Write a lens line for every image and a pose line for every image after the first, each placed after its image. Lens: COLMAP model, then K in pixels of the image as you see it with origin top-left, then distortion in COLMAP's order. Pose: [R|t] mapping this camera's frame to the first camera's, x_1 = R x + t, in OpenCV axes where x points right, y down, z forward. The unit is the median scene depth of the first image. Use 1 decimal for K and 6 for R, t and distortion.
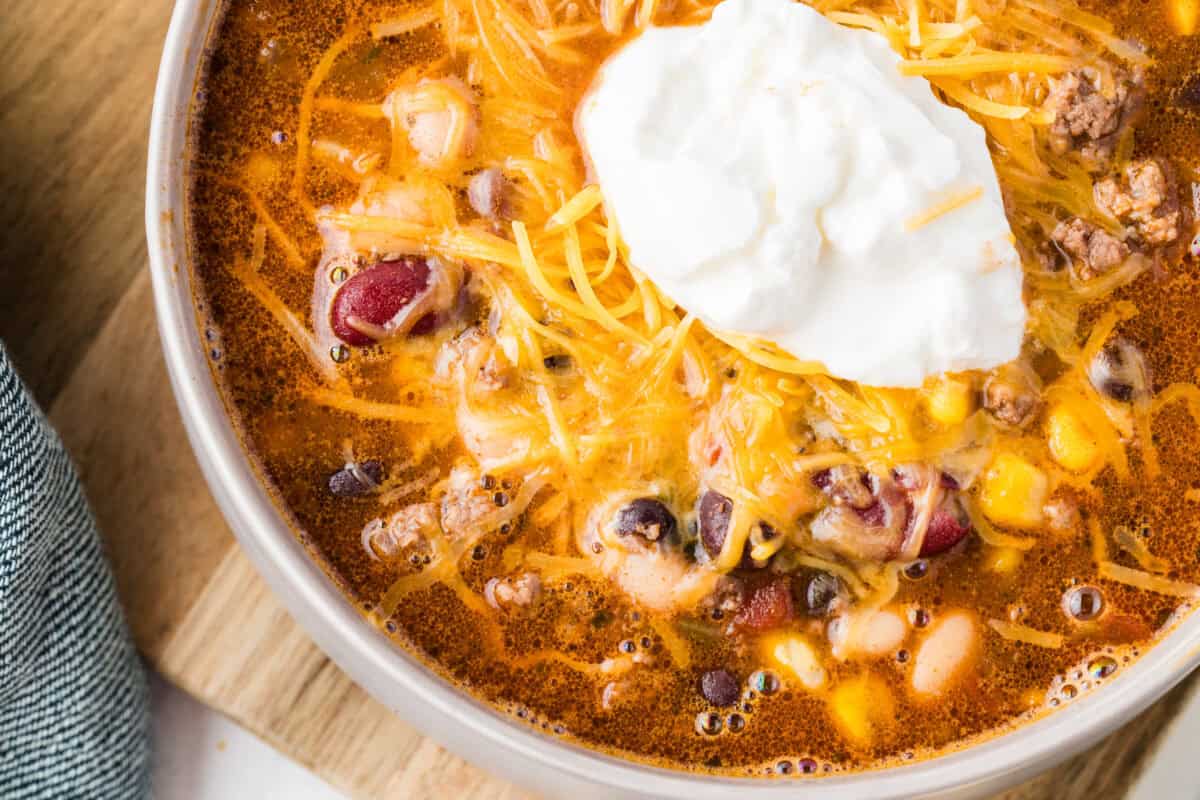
lens RADIAL K [[3623.9, 0, 600.0], [0, 3623.9, 400.0], [0, 0, 1]] dist [0.071061, -0.279648]
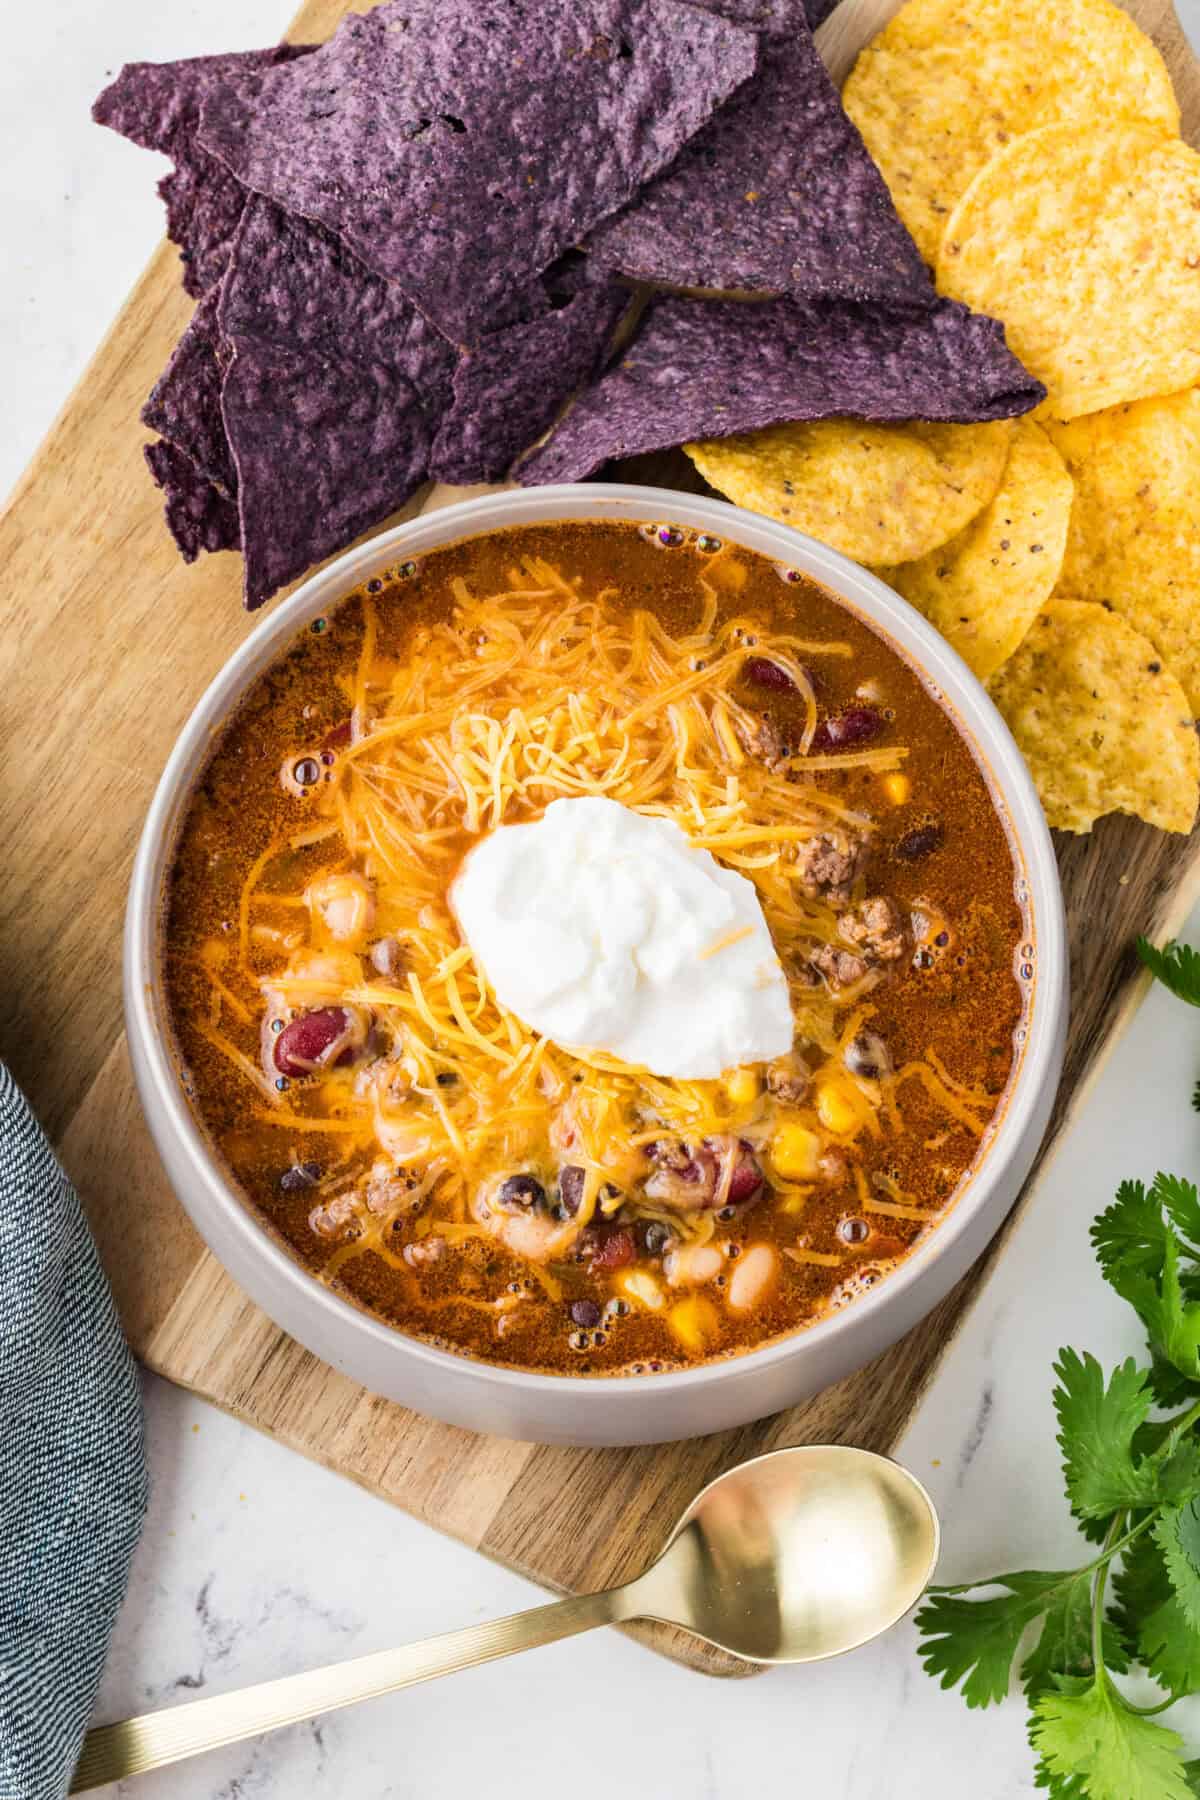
lens RADIAL K [[5435.8, 0, 600.0], [0, 5435.8, 900.0], [0, 0, 1]] dist [0.071061, -0.279648]
pose [[0.997292, -0.066986, 0.030357, -0.011884], [0.070135, 0.990475, -0.118491, 0.165079], [-0.022130, 0.120299, 0.992491, -0.989067]]
